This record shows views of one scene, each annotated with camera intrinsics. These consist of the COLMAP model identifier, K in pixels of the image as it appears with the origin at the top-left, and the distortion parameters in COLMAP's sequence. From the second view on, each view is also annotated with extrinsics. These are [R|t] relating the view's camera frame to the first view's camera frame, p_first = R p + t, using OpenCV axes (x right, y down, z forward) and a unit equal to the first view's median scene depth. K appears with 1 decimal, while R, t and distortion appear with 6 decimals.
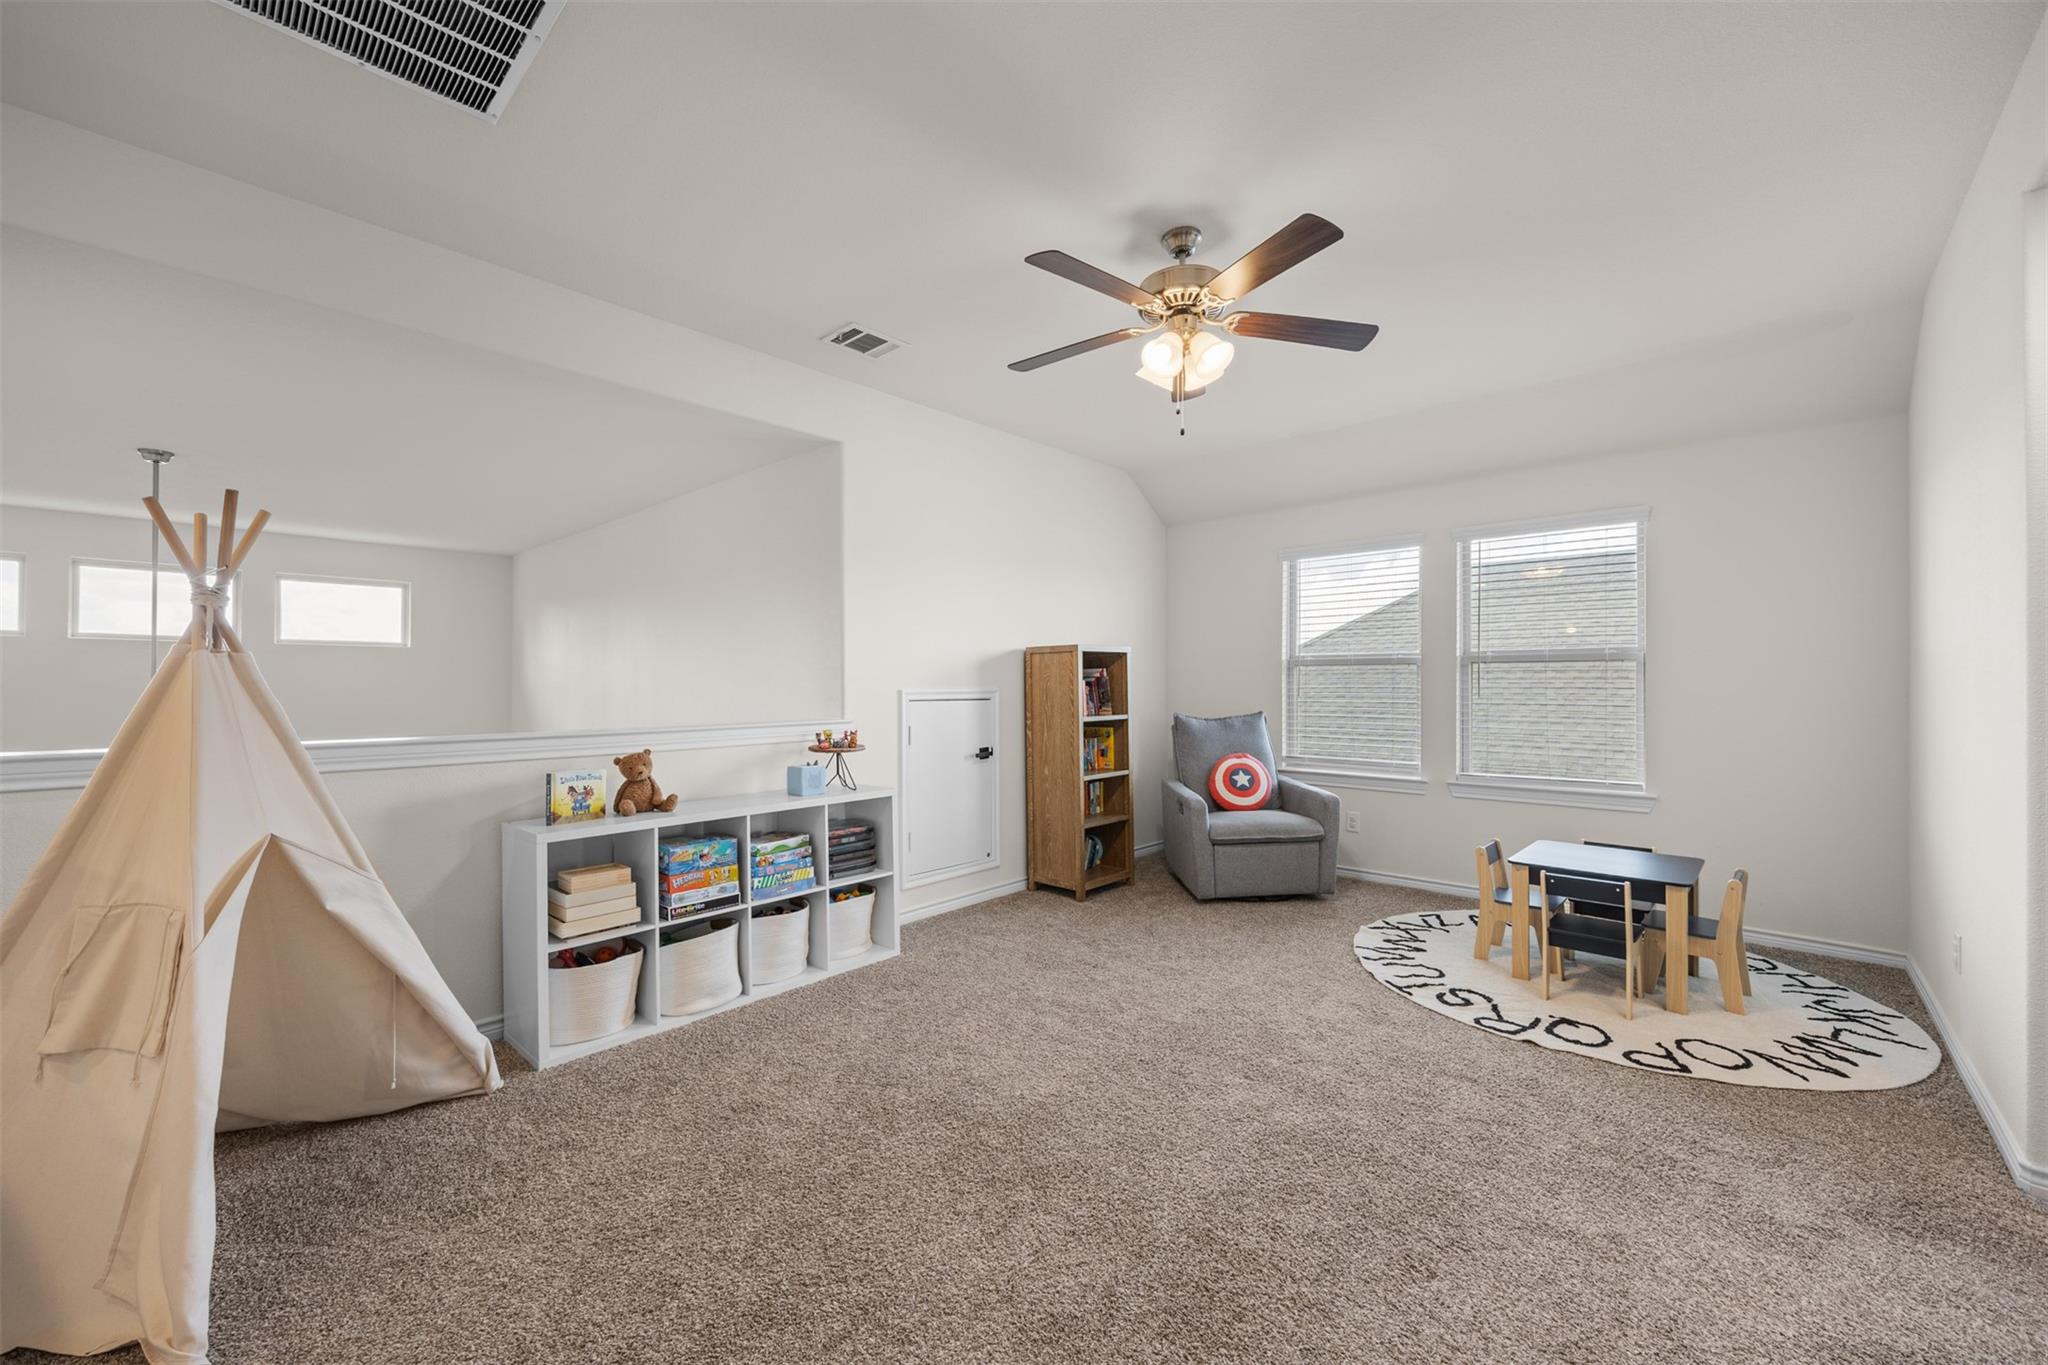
lens RADIAL K [[786.2, 0, 1037.8], [0, 786.2, 675.5], [0, 0, 1]] dist [-0.006683, 0.000316]
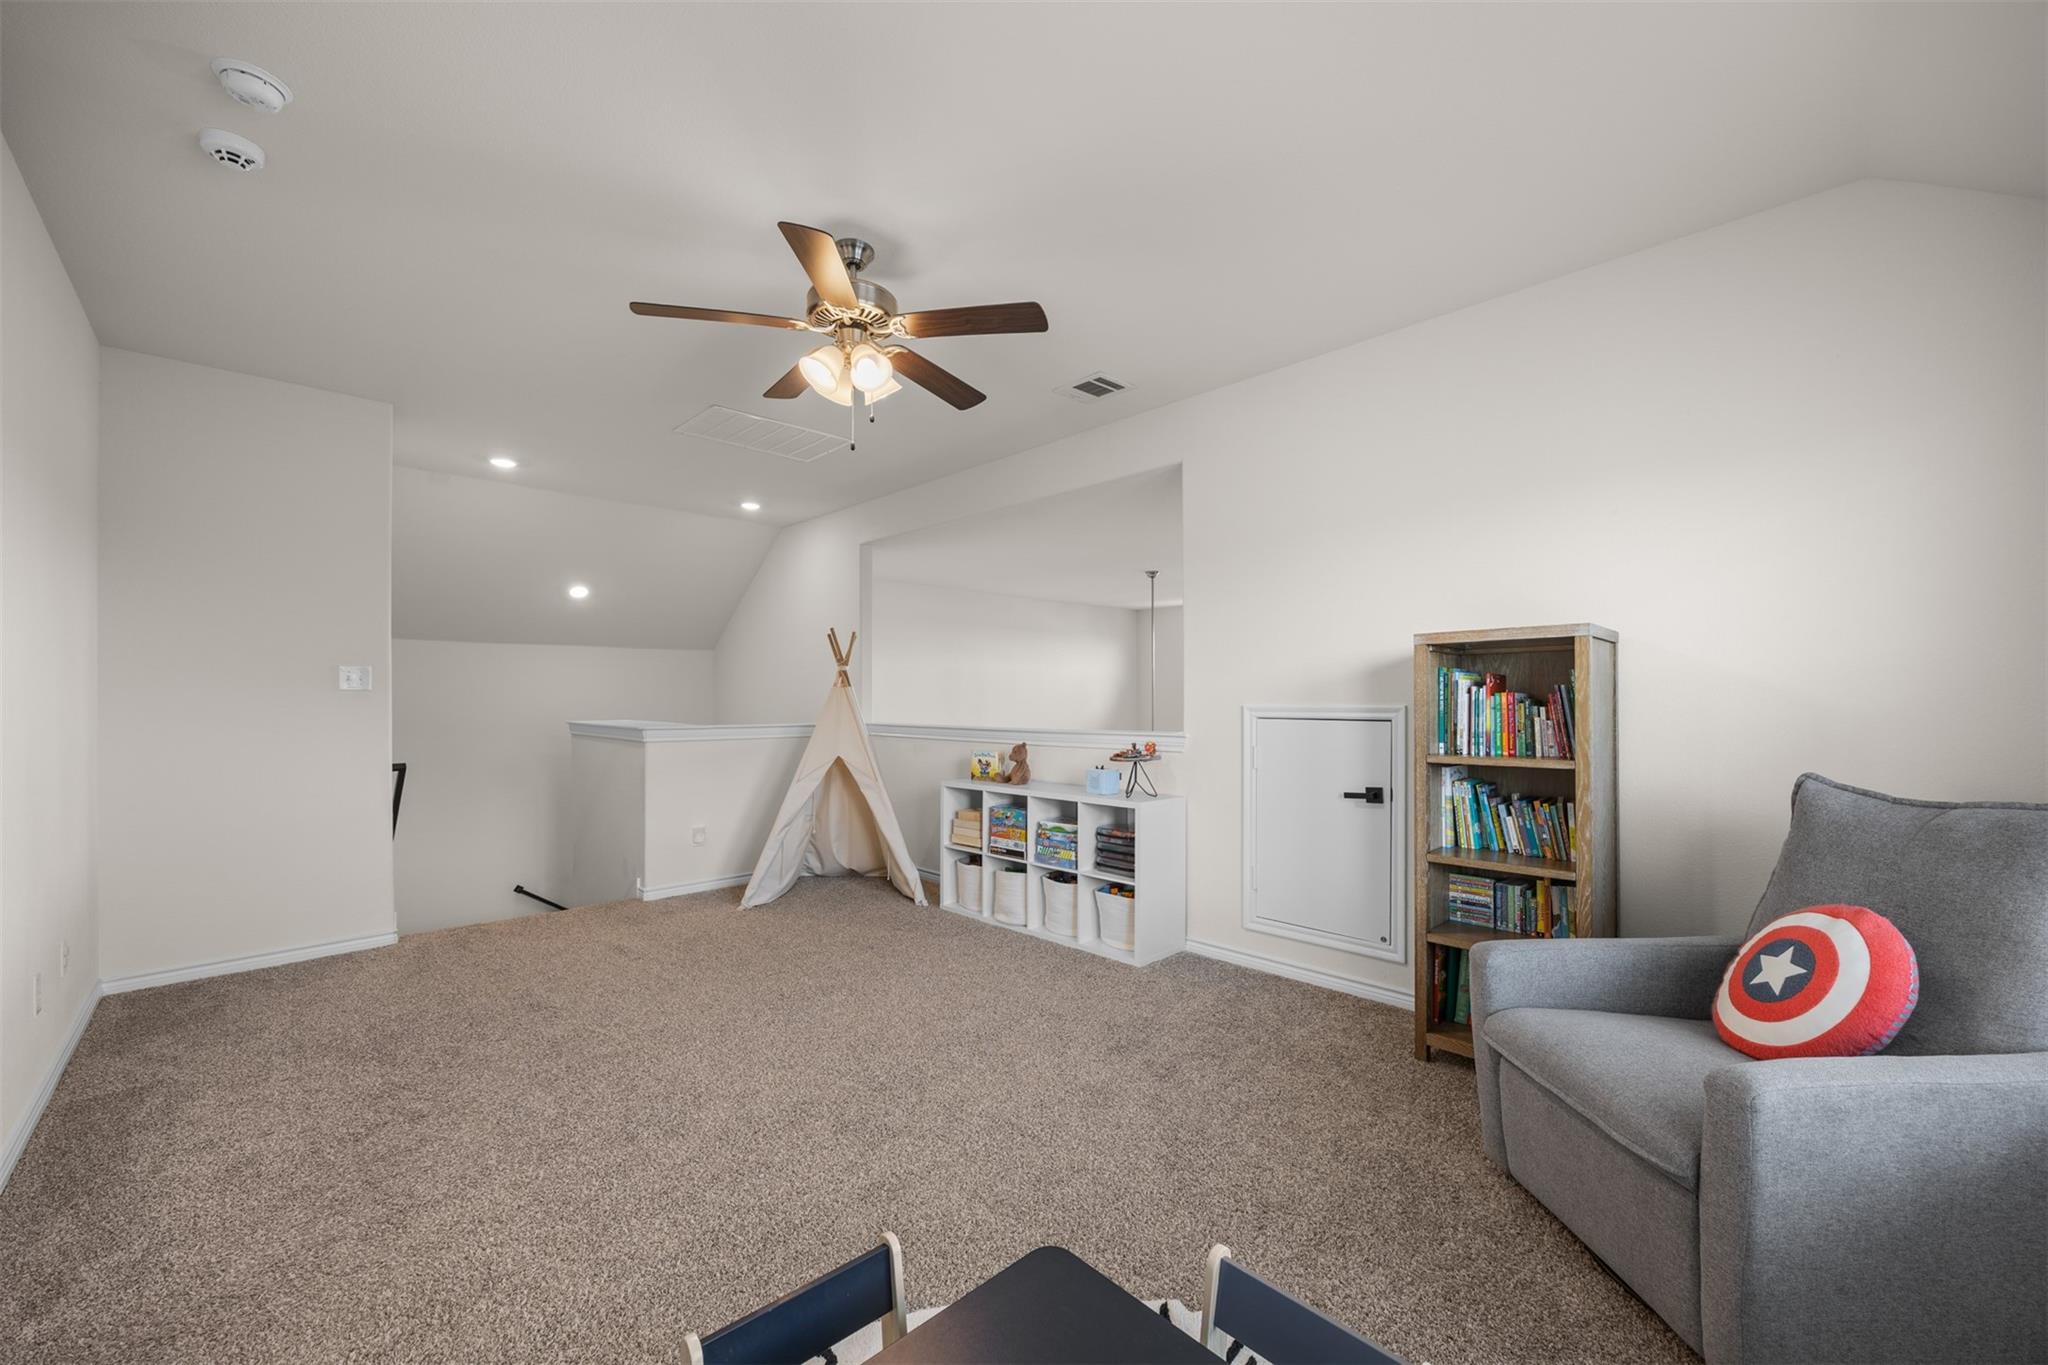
lens RADIAL K [[786.2, 0, 1034.0], [0, 786.2, 697.5], [0, 0, 1]] dist [-0.006683, 0.000316]
pose [[-0.044727, -0.000091, -0.998999, 0.948399], [0.011403, 0.999935, -0.000602, 0.009004], [0.998934, -0.011419, -0.044723, 1.034223]]
